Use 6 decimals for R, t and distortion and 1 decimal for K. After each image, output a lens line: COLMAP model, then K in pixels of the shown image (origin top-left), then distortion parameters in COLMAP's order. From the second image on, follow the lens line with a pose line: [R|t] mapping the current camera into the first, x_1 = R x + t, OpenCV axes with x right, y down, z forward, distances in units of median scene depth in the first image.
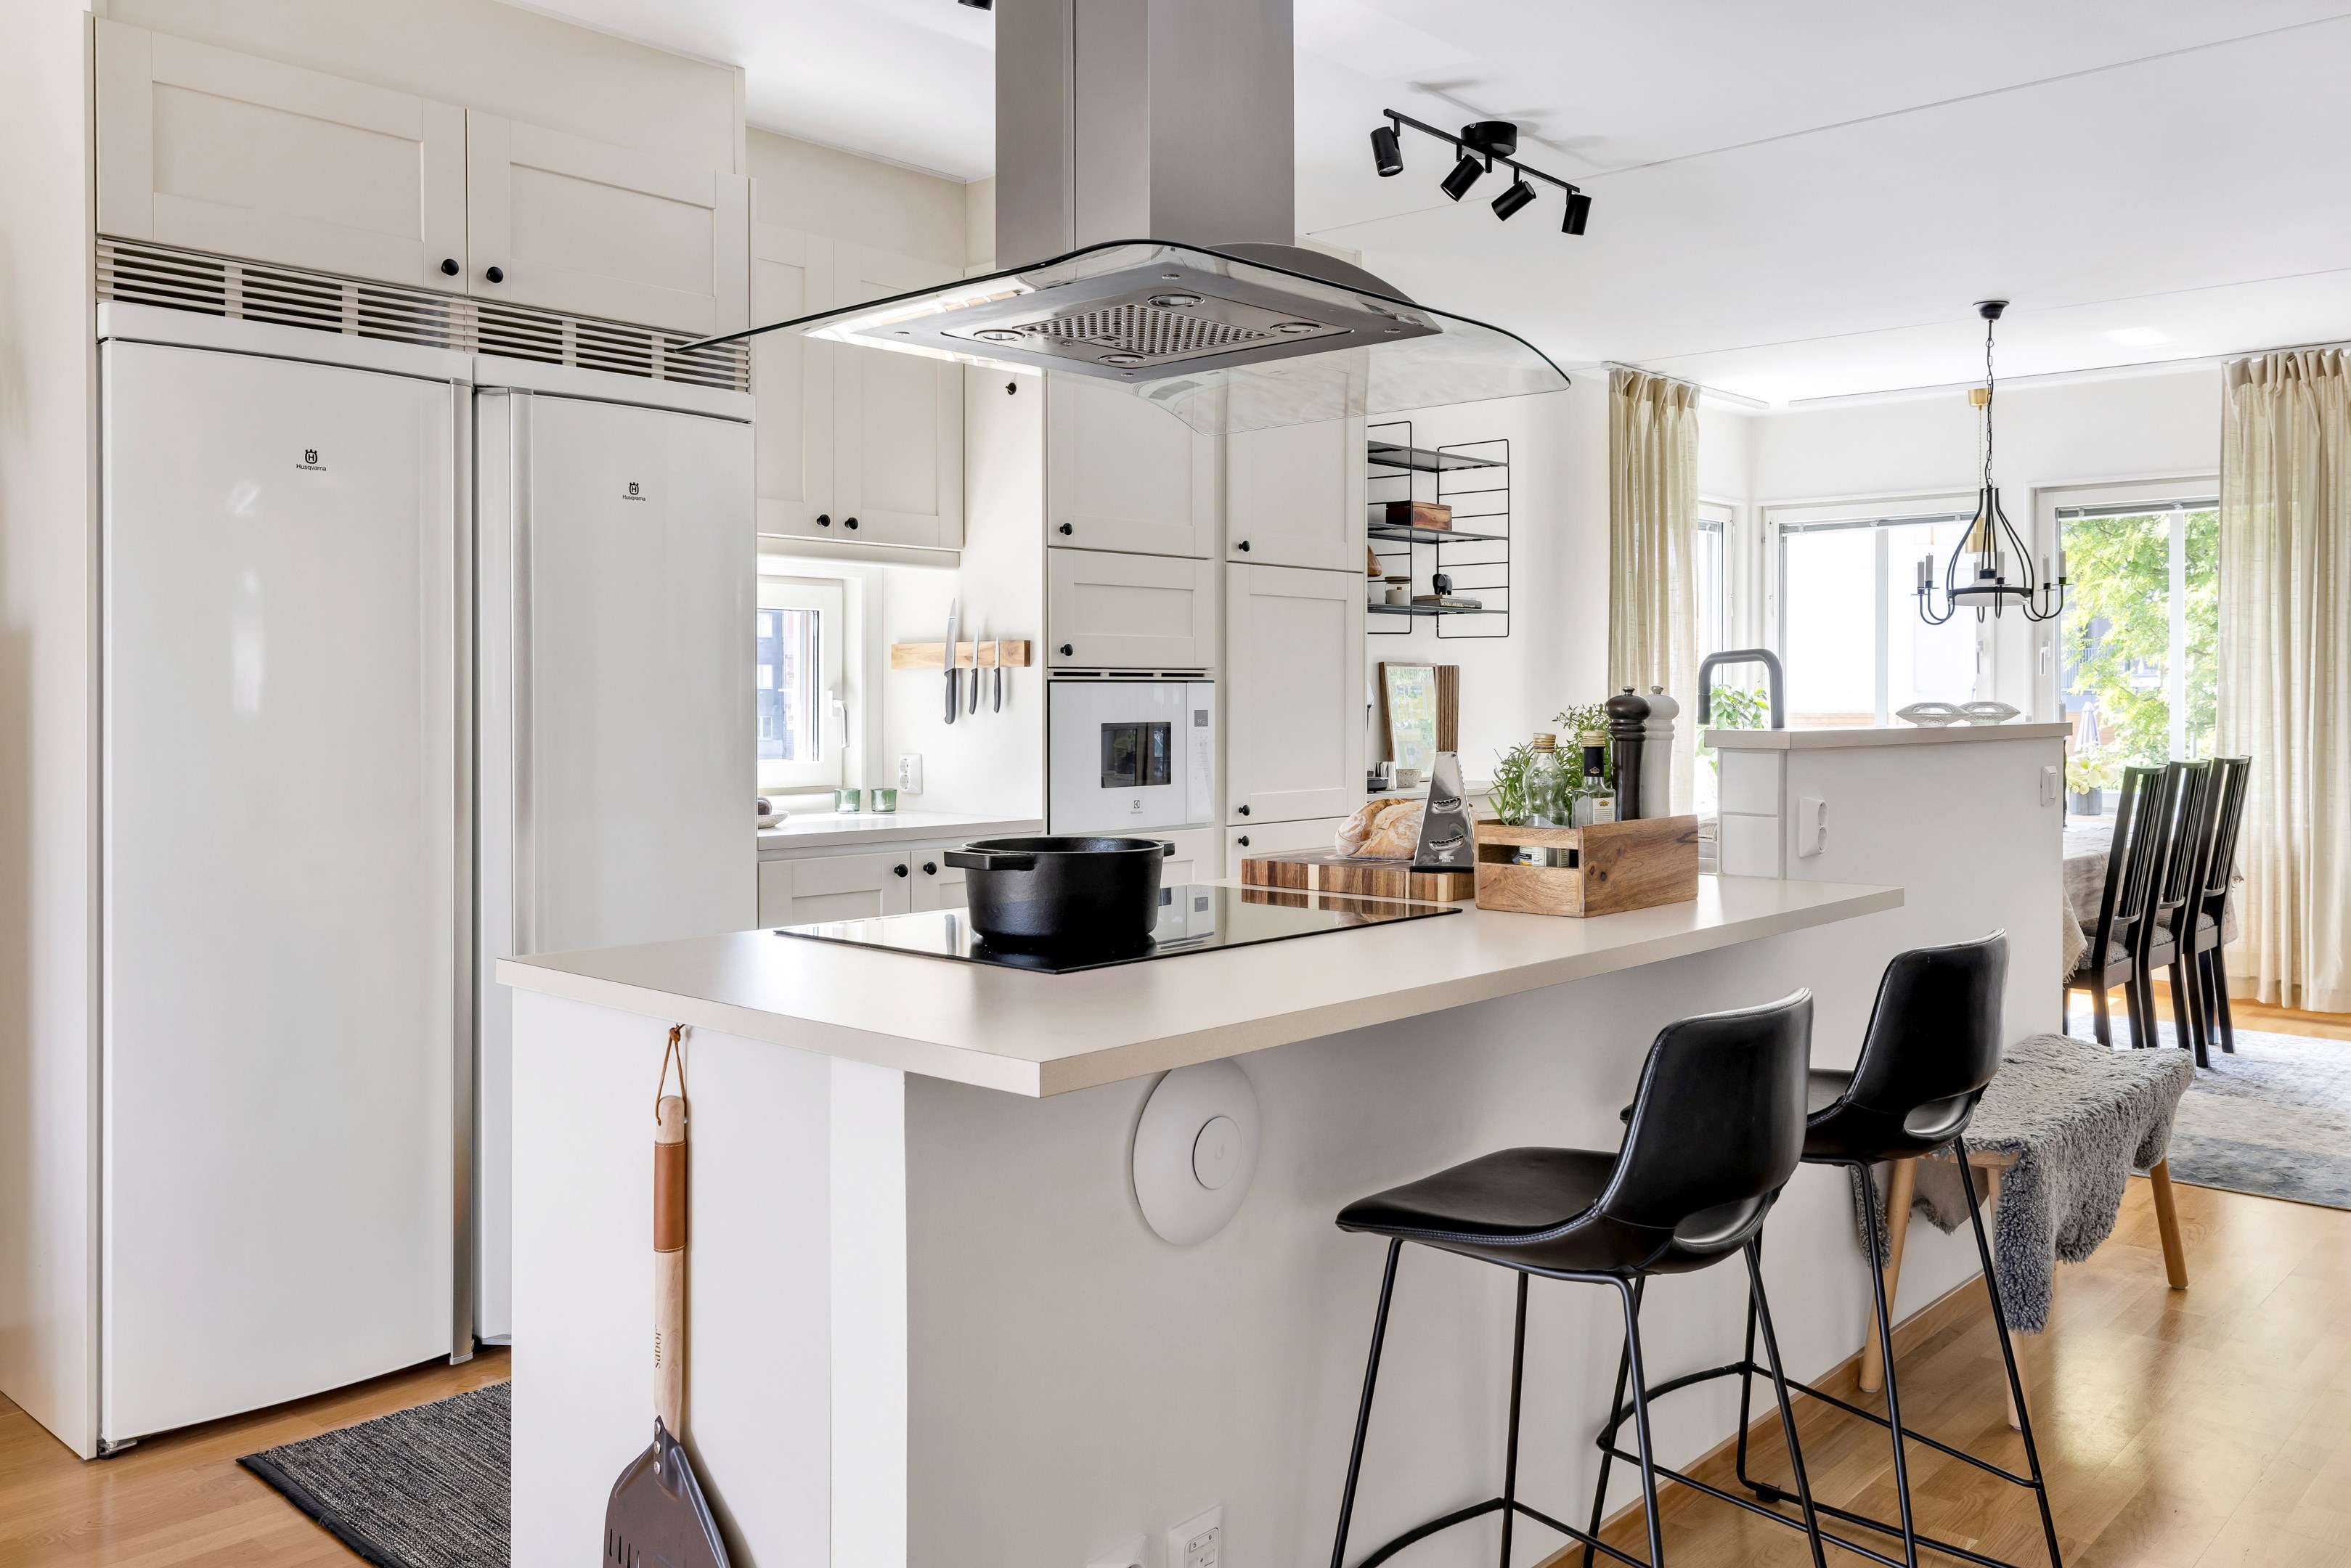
lens RADIAL K [[1829.9, 0, 1224.3], [0, 1829.9, 729.2], [0, 0, 1]] dist [0.006365, 0.003790]
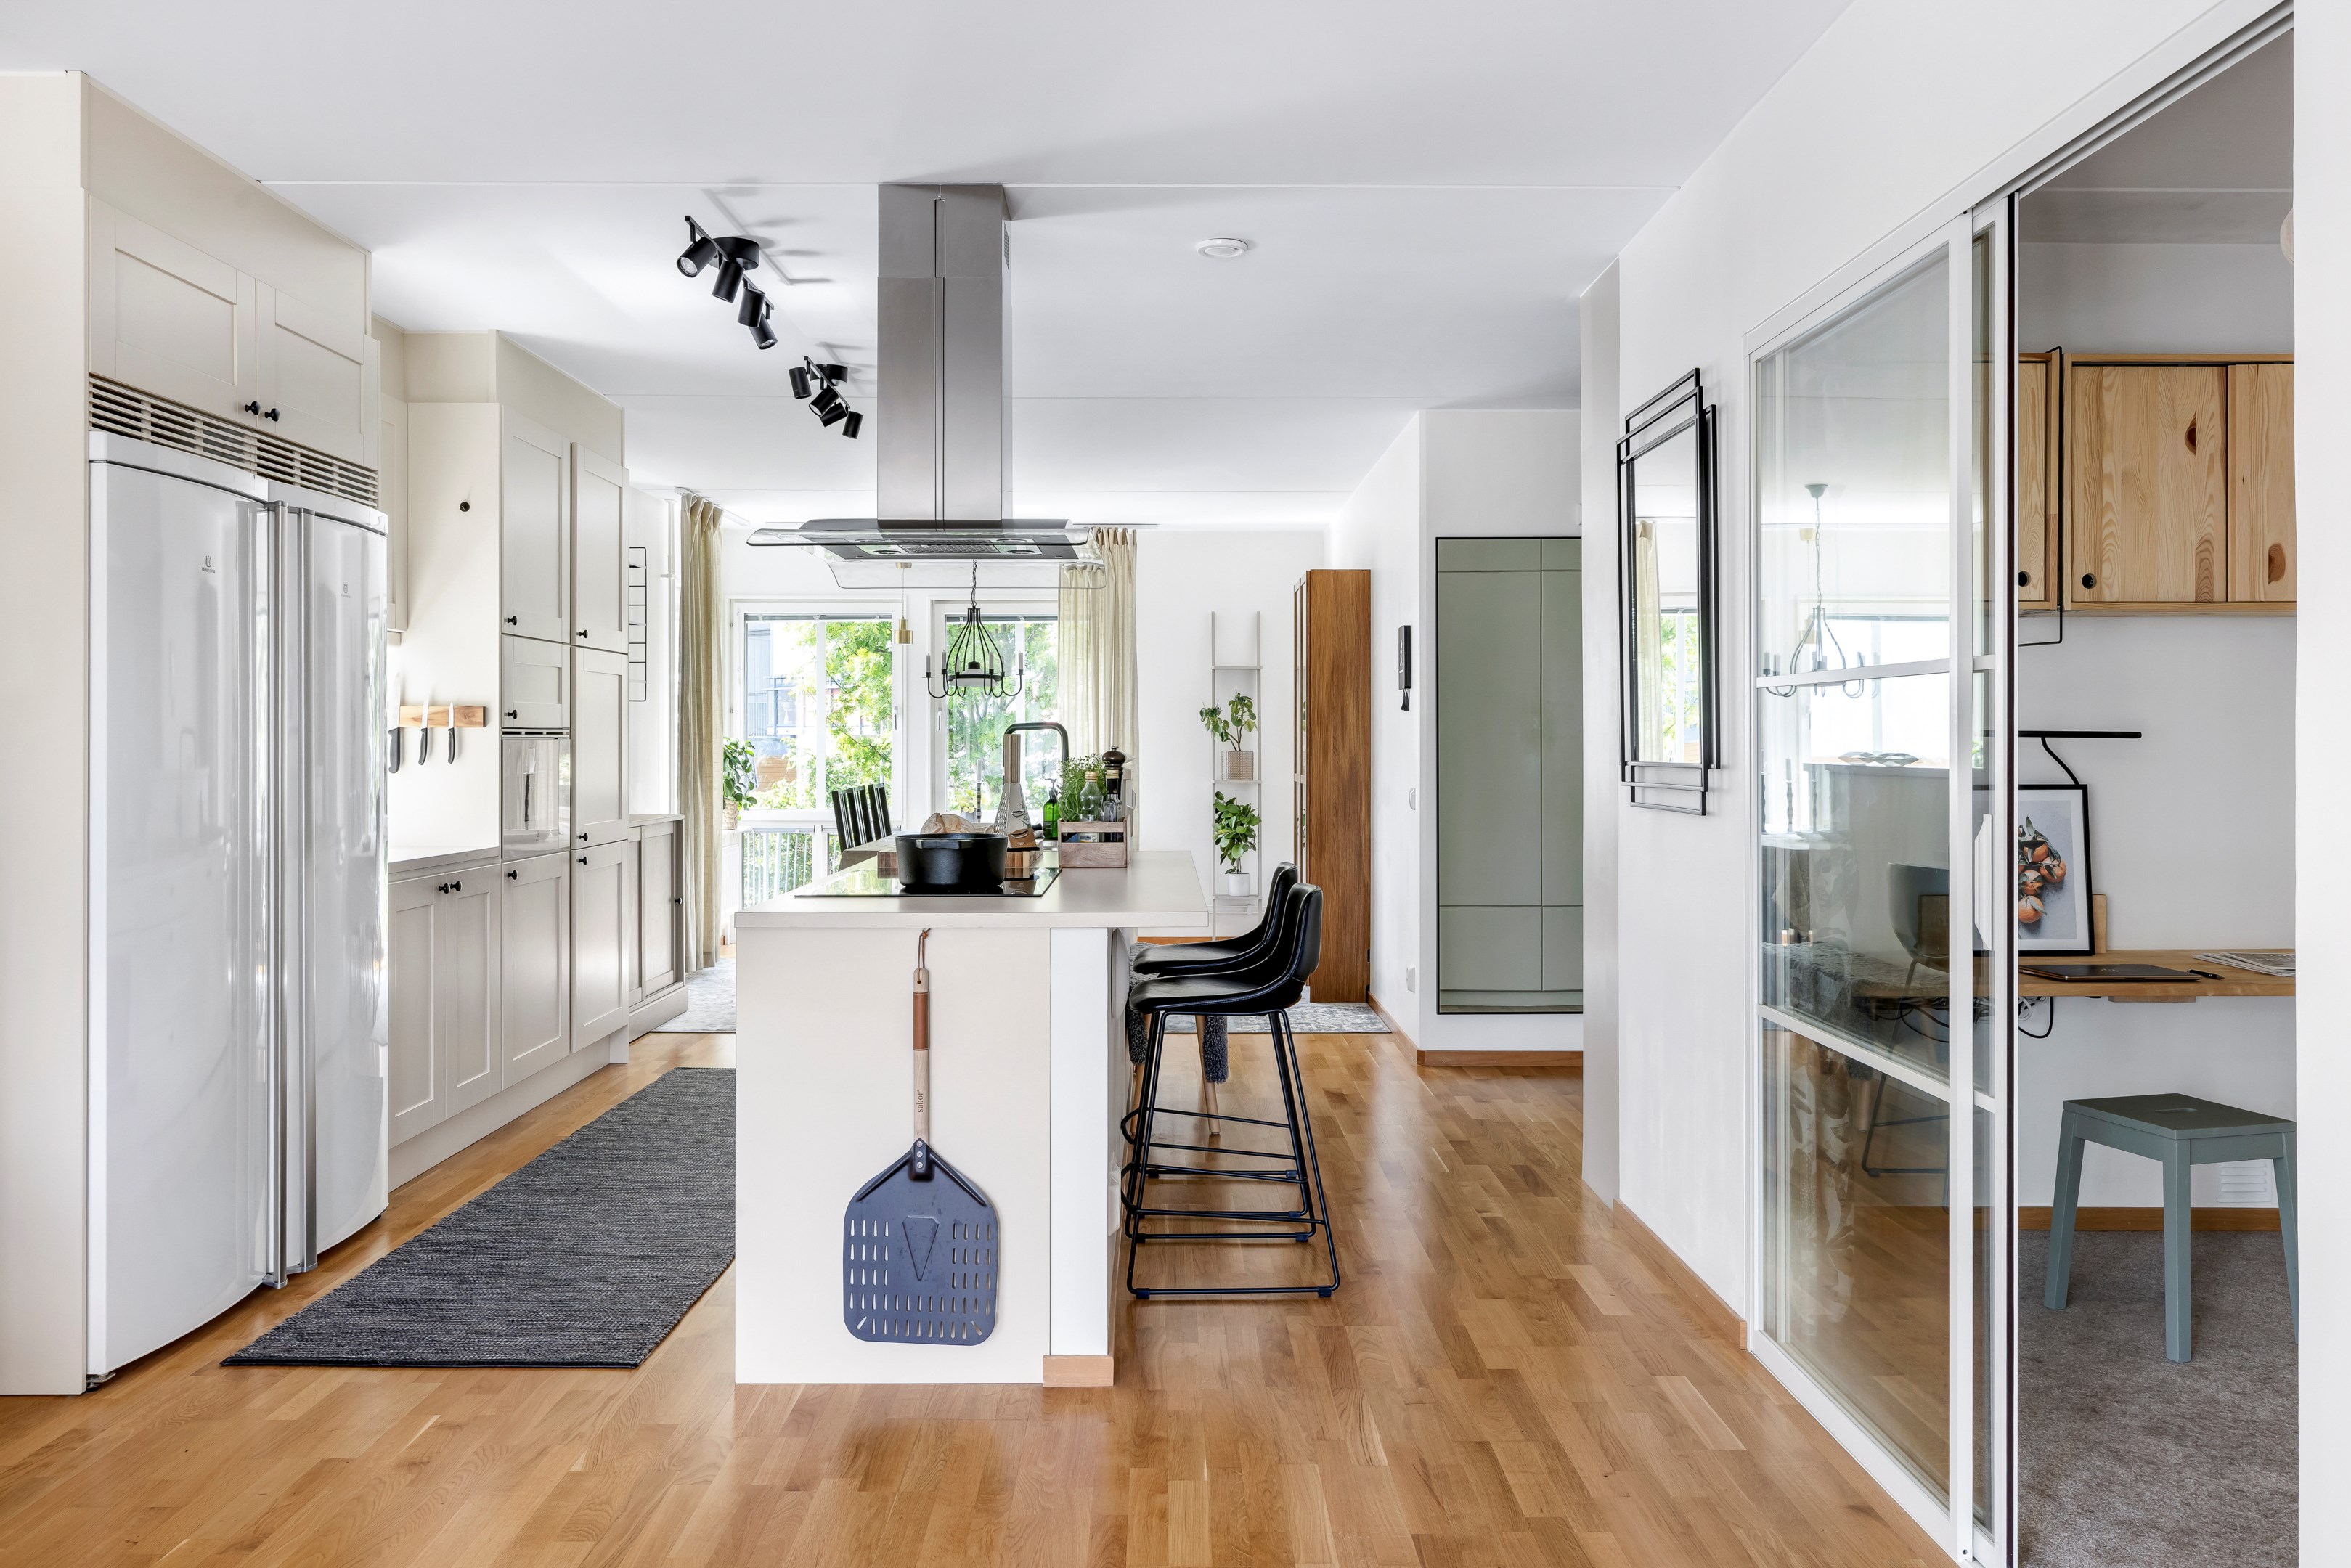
lens RADIAL K [[1725.4, 0, 1163.4], [0, 1725.4, 758.5], [0, 0, 1]] dist [-0.000699, -0.000129]
pose [[0.742705, -0.008623, 0.669563, -0.731772], [0.014232, 0.999894, -0.002910, -0.002712], [-0.669468, 0.011690, 0.742749, -0.269463]]
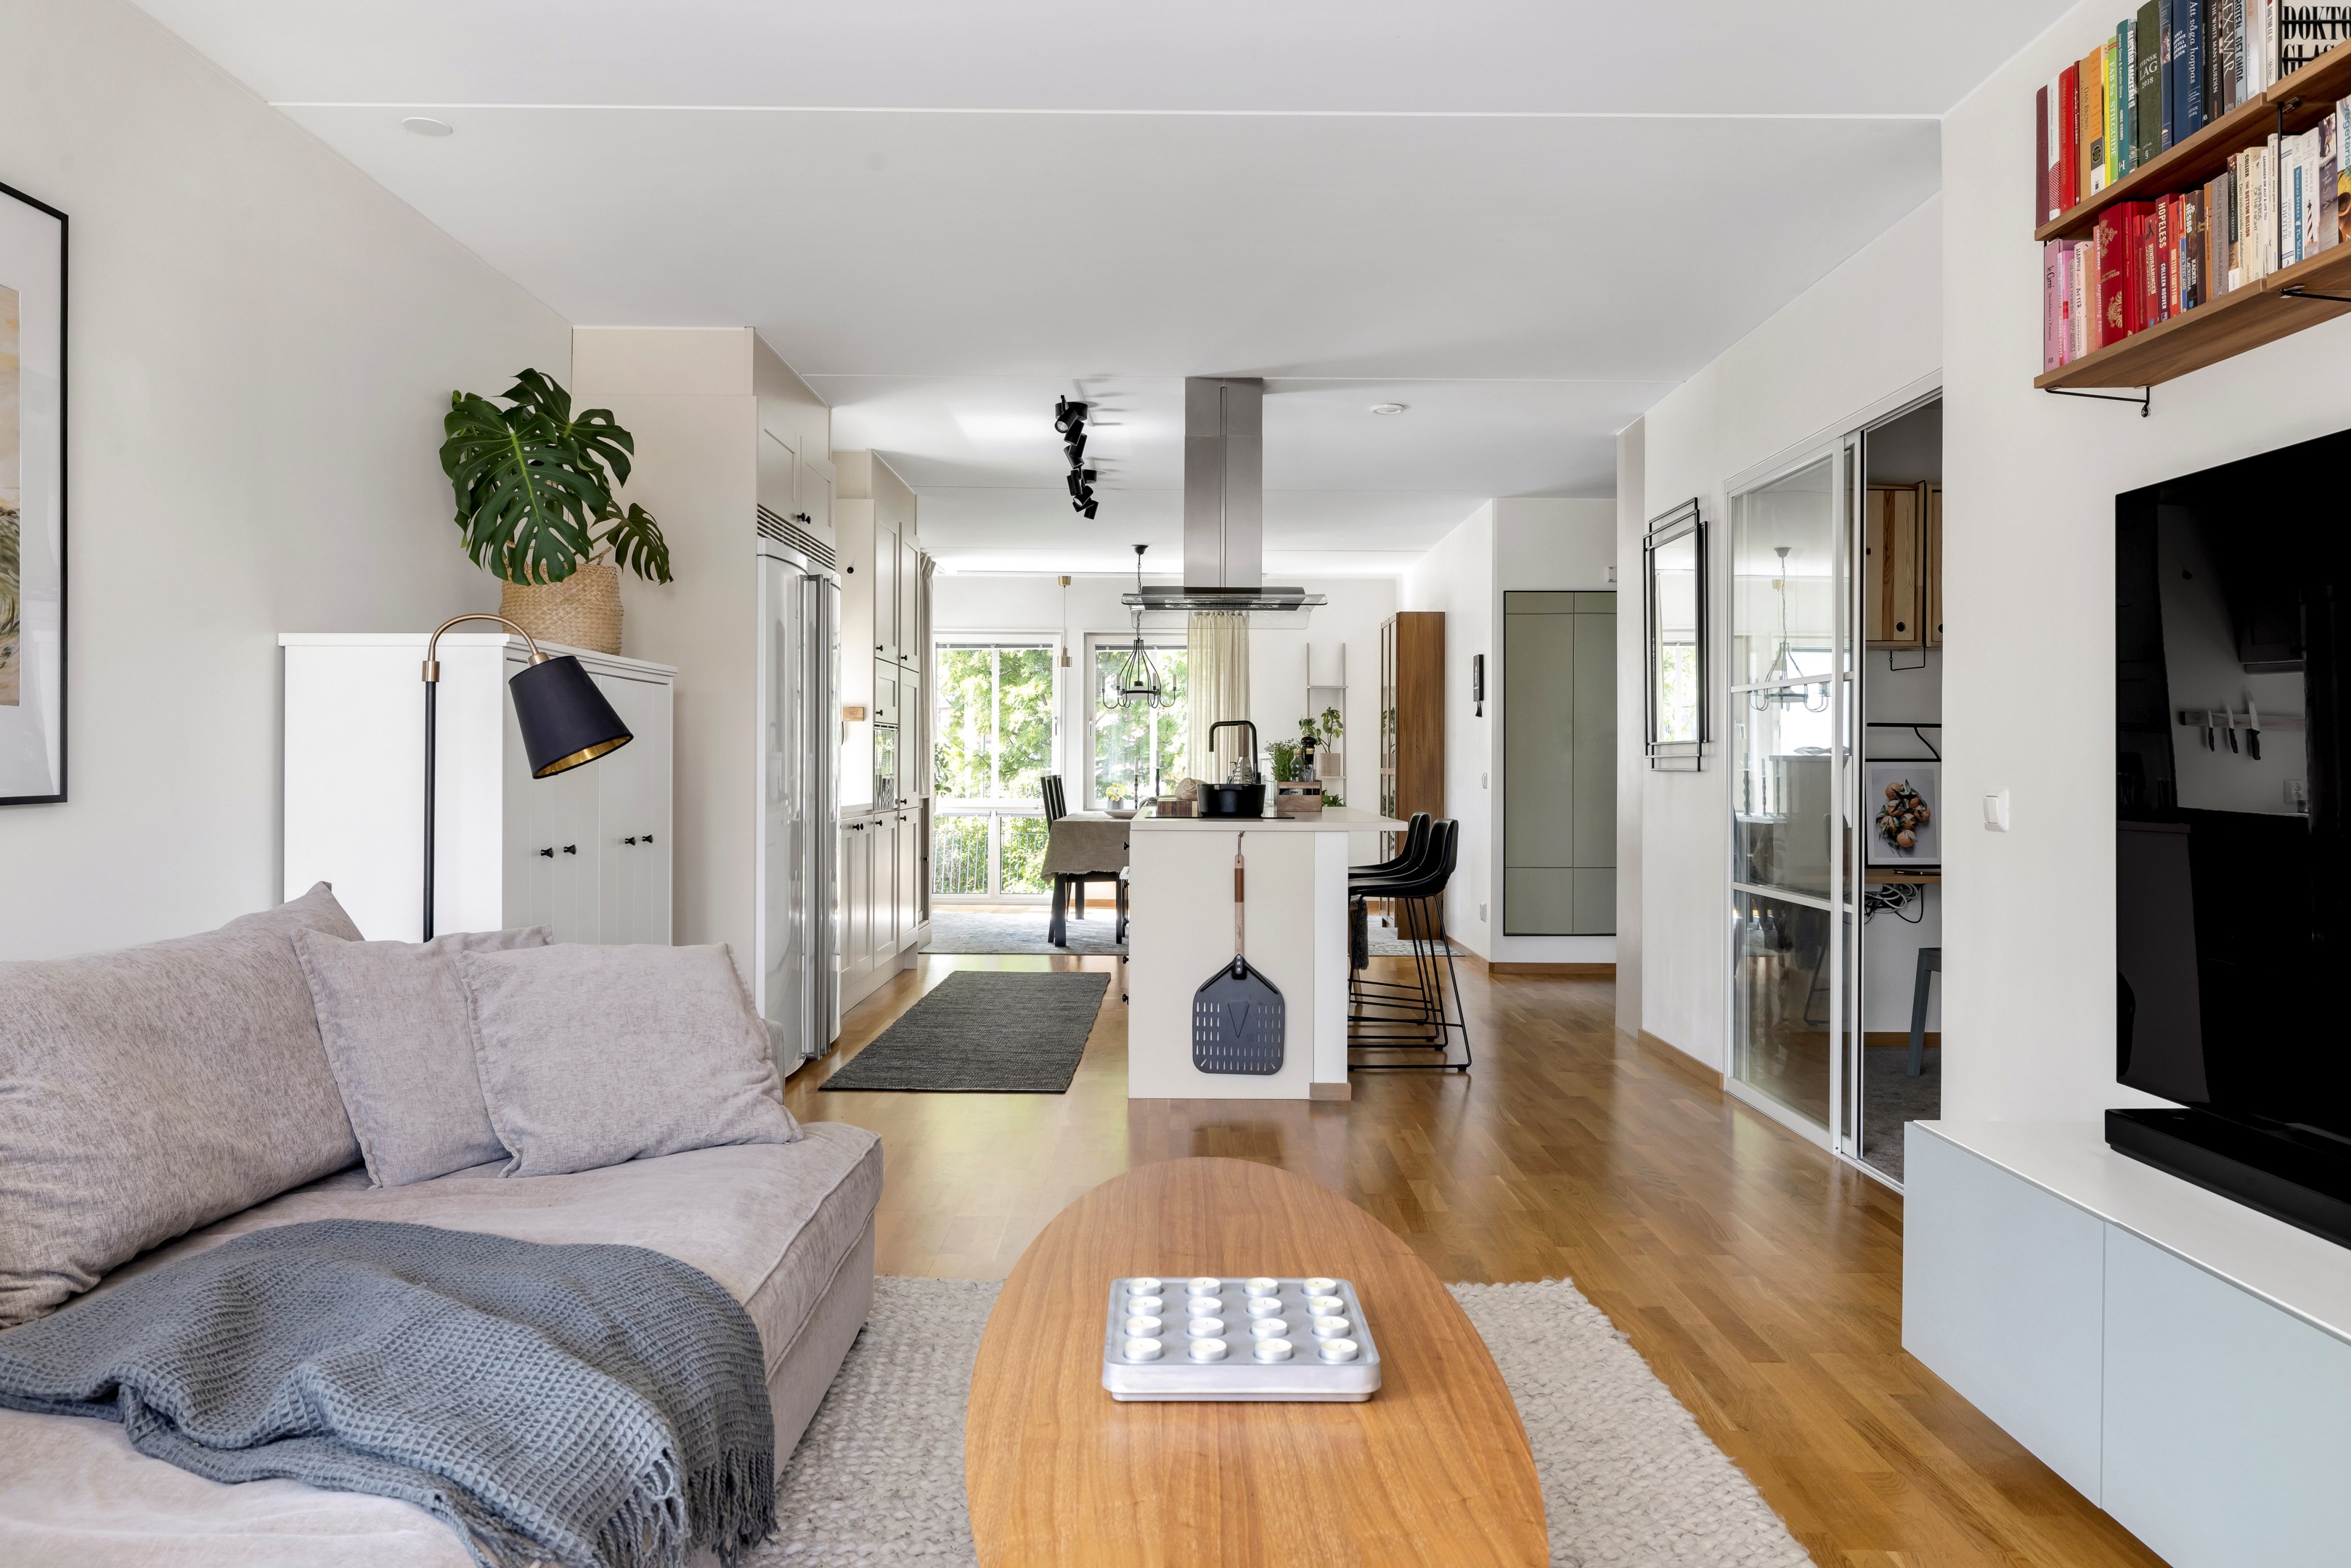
lens RADIAL K [[1664.2, 0, 1175.5], [0, 1664.2, 784.0], [0, 0, 1]] dist [0.002431, 0.004198]
pose [[0.741465, -0.006104, 0.670964, -1.313662], [0.009682, 0.999952, -0.001602, 0.046232], [-0.670922, 0.007684, 0.741488, -0.606378]]
